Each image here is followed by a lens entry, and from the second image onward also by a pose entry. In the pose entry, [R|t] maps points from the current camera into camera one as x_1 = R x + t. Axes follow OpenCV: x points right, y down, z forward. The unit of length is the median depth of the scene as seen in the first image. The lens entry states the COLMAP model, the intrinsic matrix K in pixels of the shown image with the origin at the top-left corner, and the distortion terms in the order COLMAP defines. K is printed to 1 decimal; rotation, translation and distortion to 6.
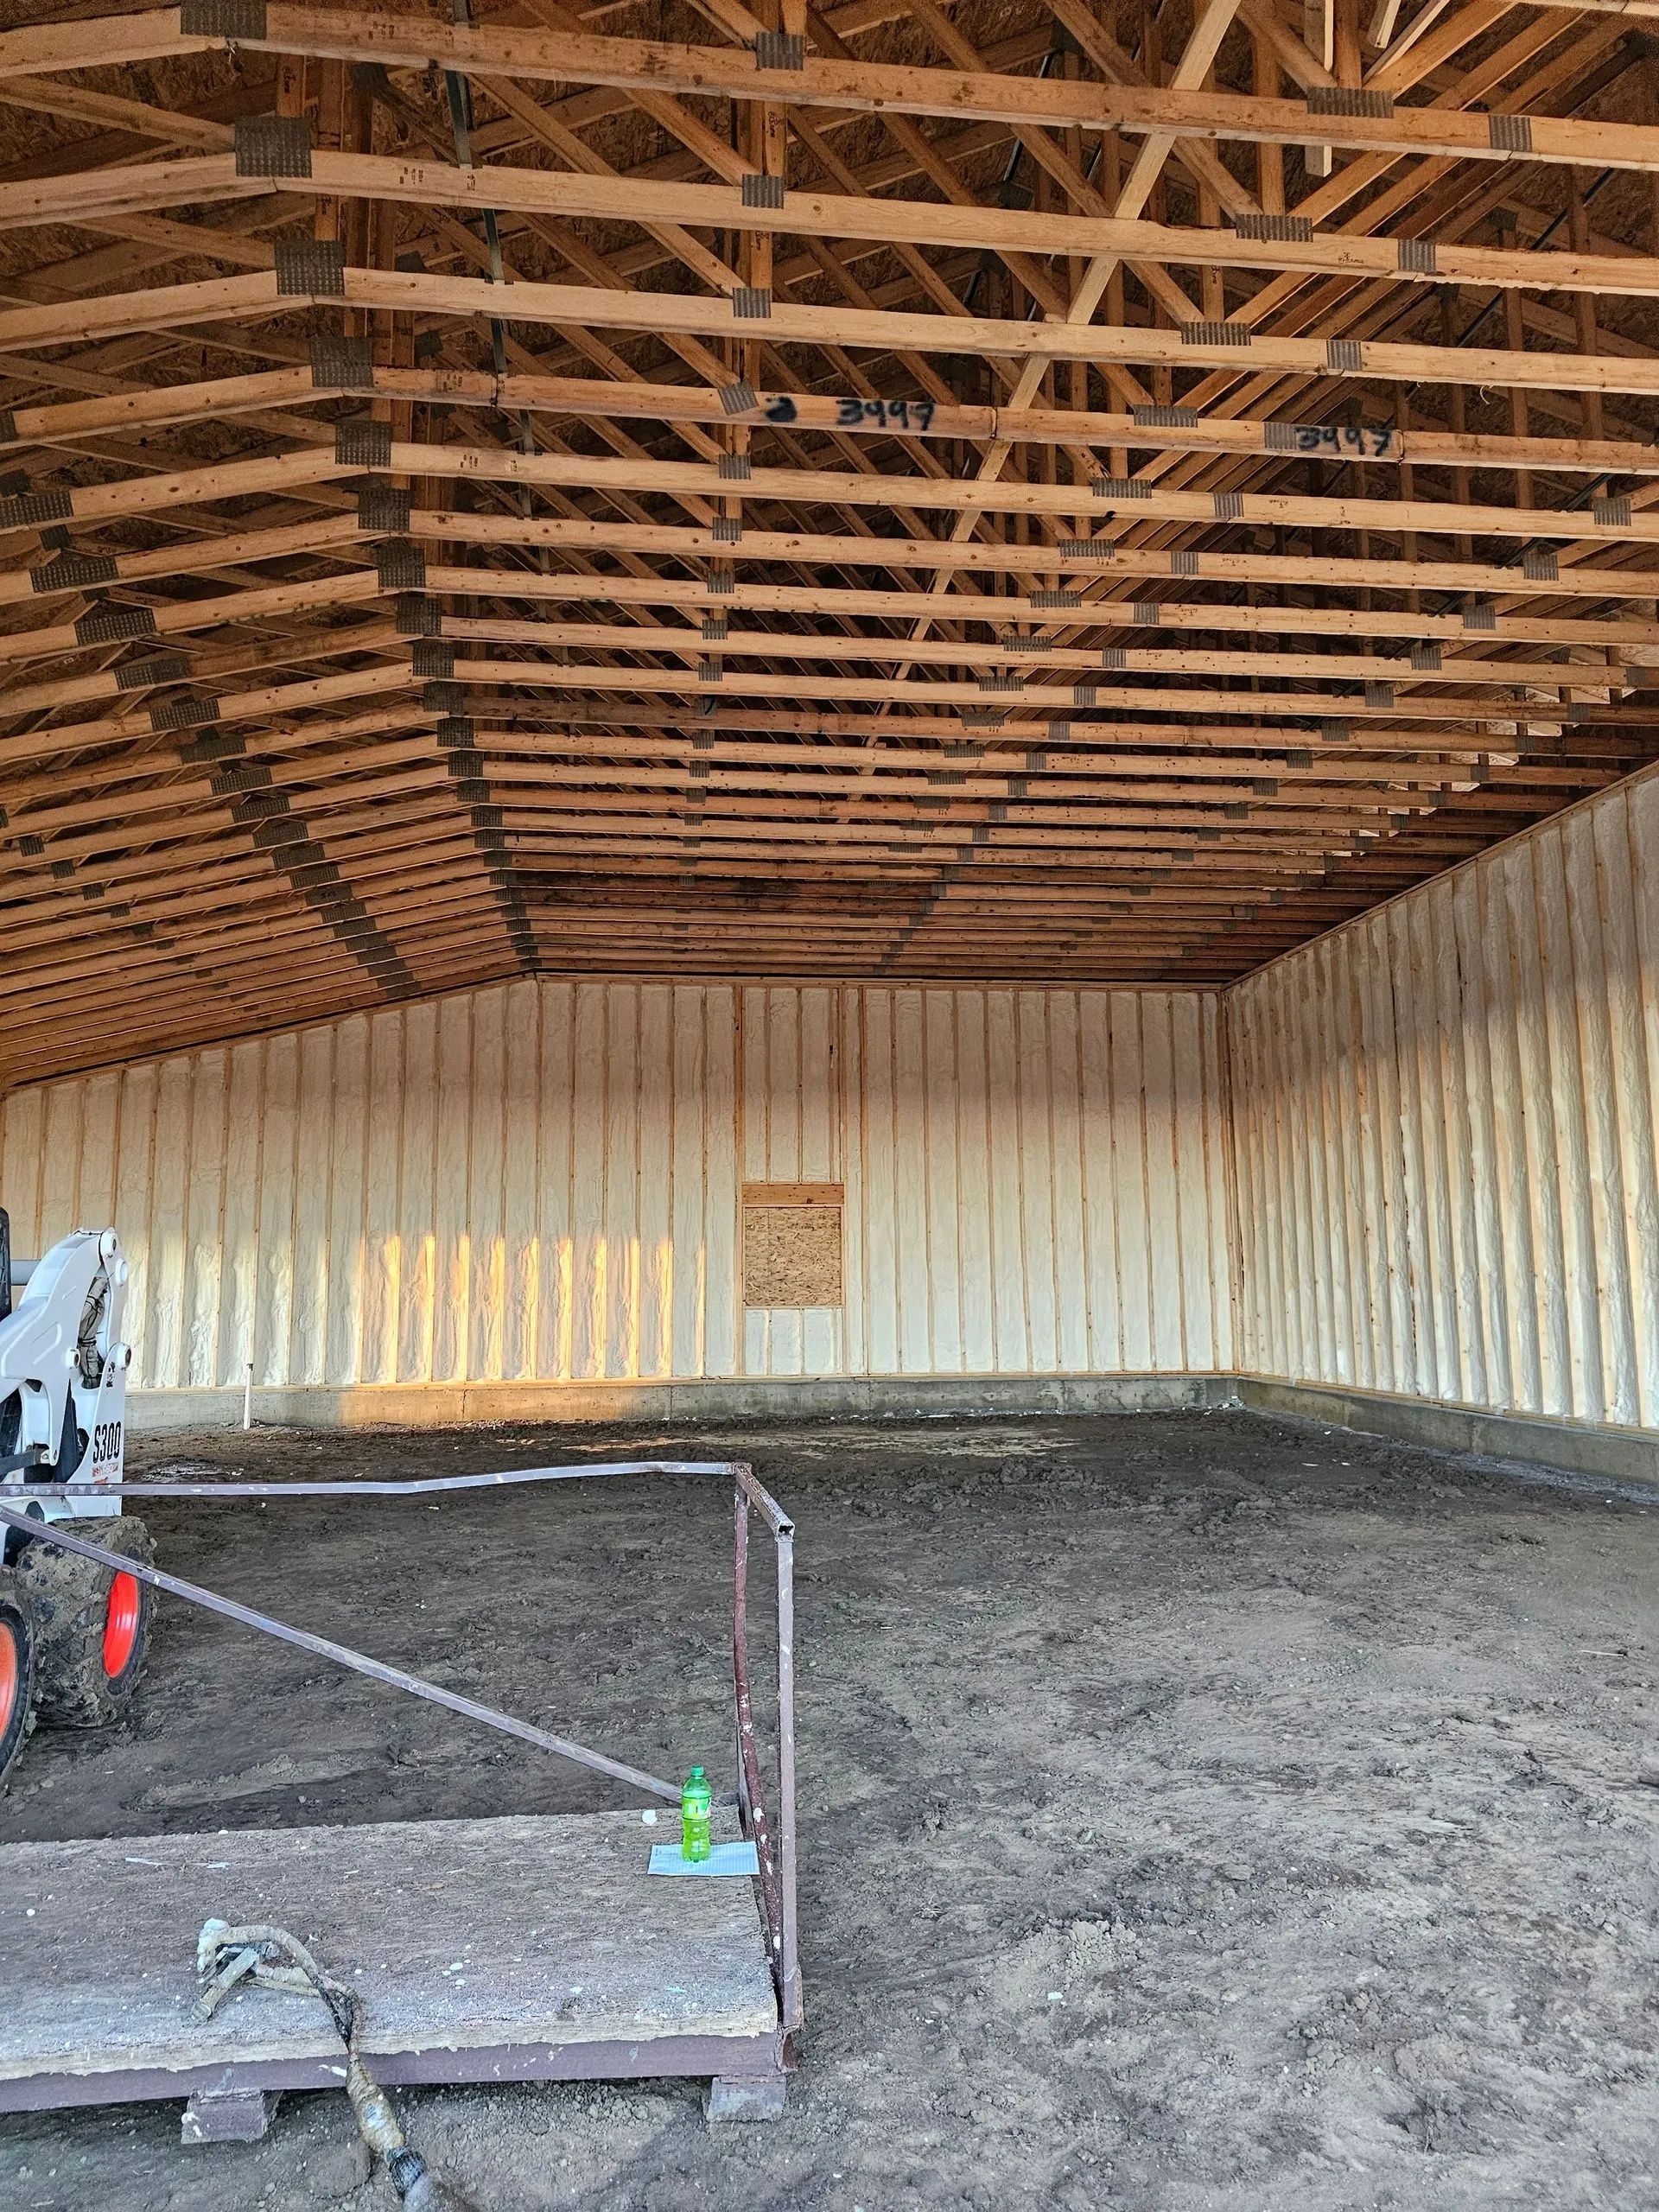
lens RADIAL K [[1499.4, 0, 838.0], [0, 1499.4, 1152.9], [0, 0, 1]] dist [0.139133, -0.139551]
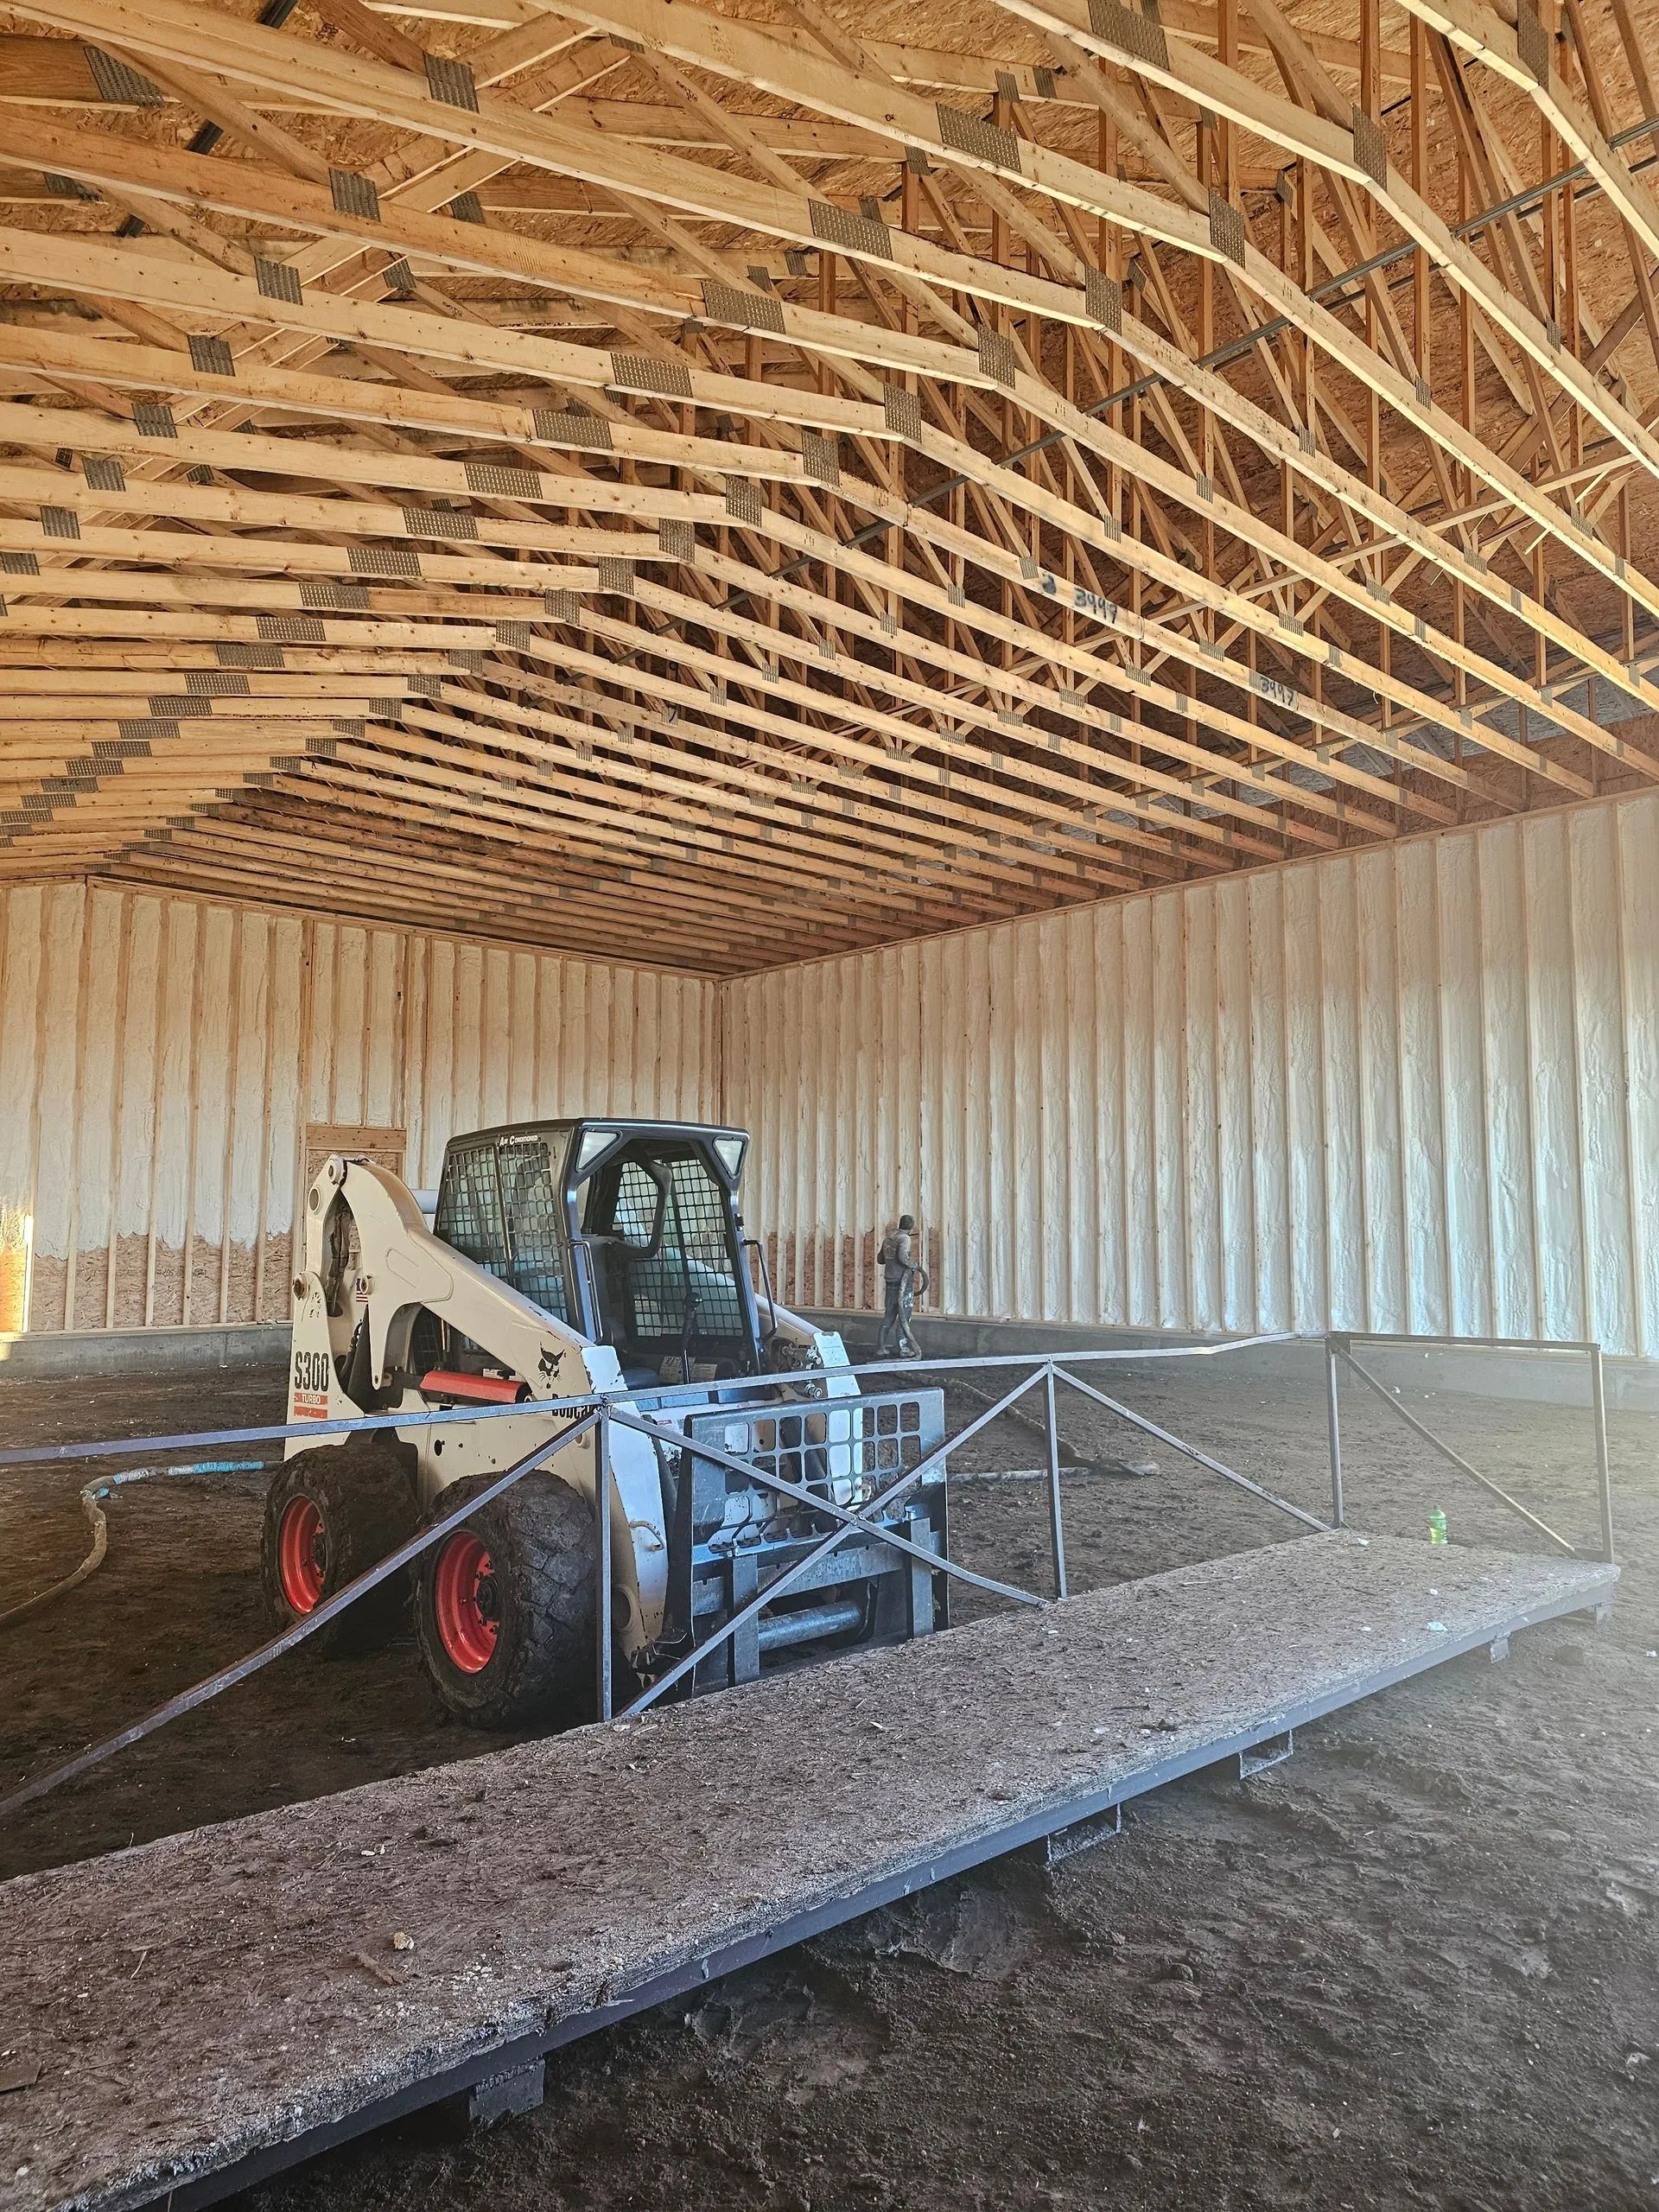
lens RADIAL K [[1499.4, 0, 838.0], [0, 1499.4, 1152.9], [0, 0, 1]] dist [0.139133, -0.139551]
pose [[0.802808, 0.041438, 0.594796, -0.377737], [-0.061111, 0.998047, 0.012951, 0.005737], [-0.593098, -0.046745, 0.803772, -0.001563]]
